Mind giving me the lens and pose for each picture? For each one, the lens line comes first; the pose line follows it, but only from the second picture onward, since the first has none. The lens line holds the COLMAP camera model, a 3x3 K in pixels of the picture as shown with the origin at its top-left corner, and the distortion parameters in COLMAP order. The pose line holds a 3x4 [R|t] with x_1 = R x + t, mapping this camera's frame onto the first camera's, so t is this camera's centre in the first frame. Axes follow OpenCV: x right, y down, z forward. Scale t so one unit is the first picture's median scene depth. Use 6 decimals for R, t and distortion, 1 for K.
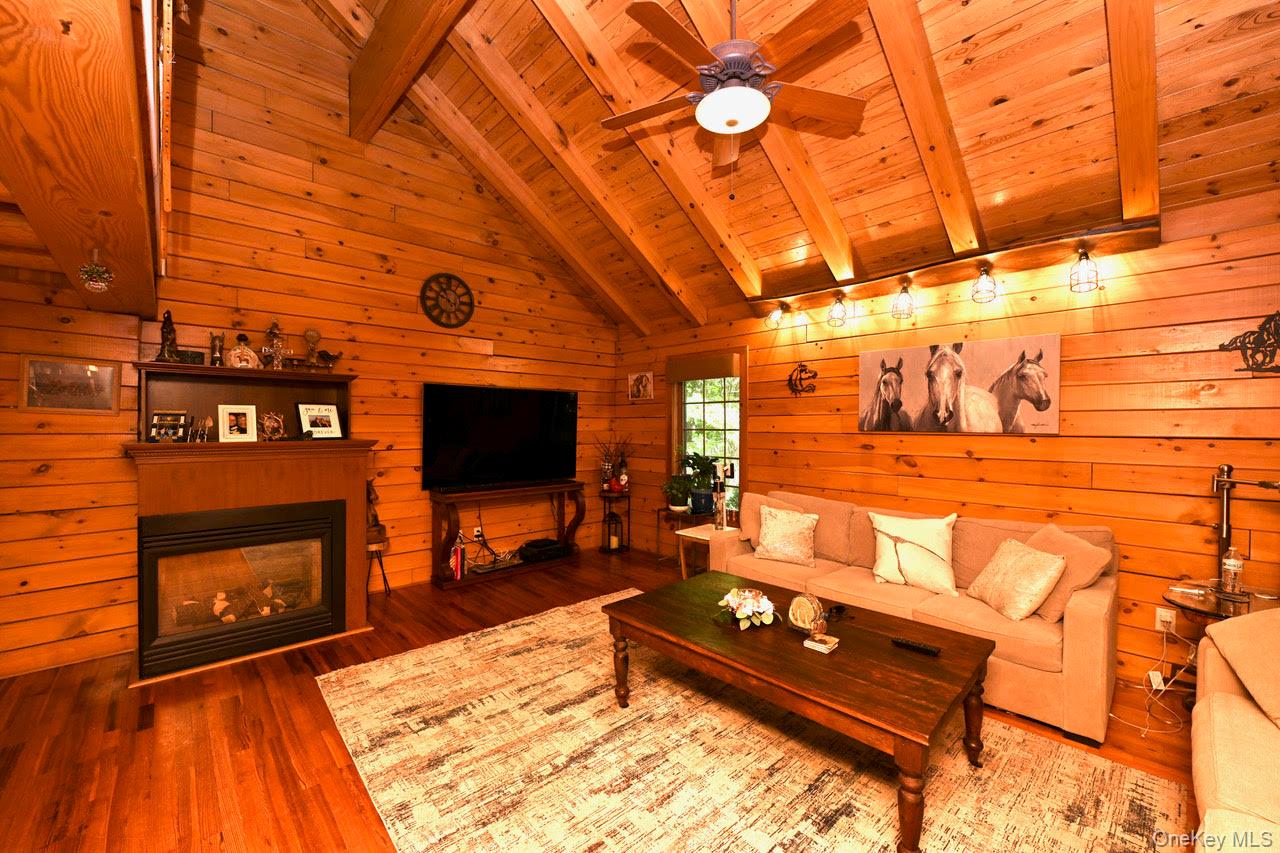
lens RADIAL K [[507.0, 0, 639.2], [0, 507.0, 428.4], [0, 0, 1]] dist [-0.009730, -0.000477]
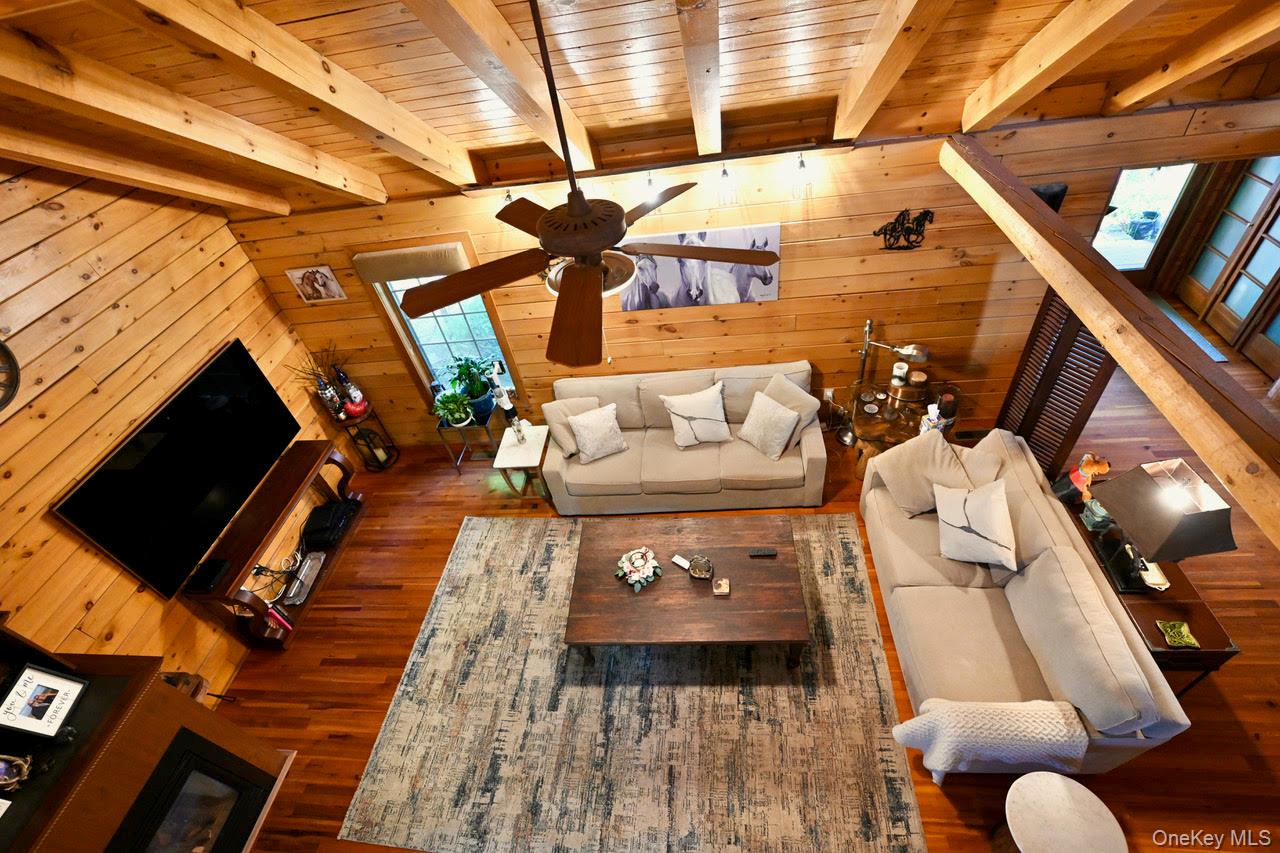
lens RADIAL K [[566.1, 0, 640.1], [0, 566.1, 425.8], [0, 0, 1]] dist [-0.008827, -0.001002]
pose [[0.734785, -0.533422, 0.418988, -0.193365], [0.146311, 0.727805, 0.669995, -0.769112], [-0.662332, -0.431000, 0.612826, 0.215031]]
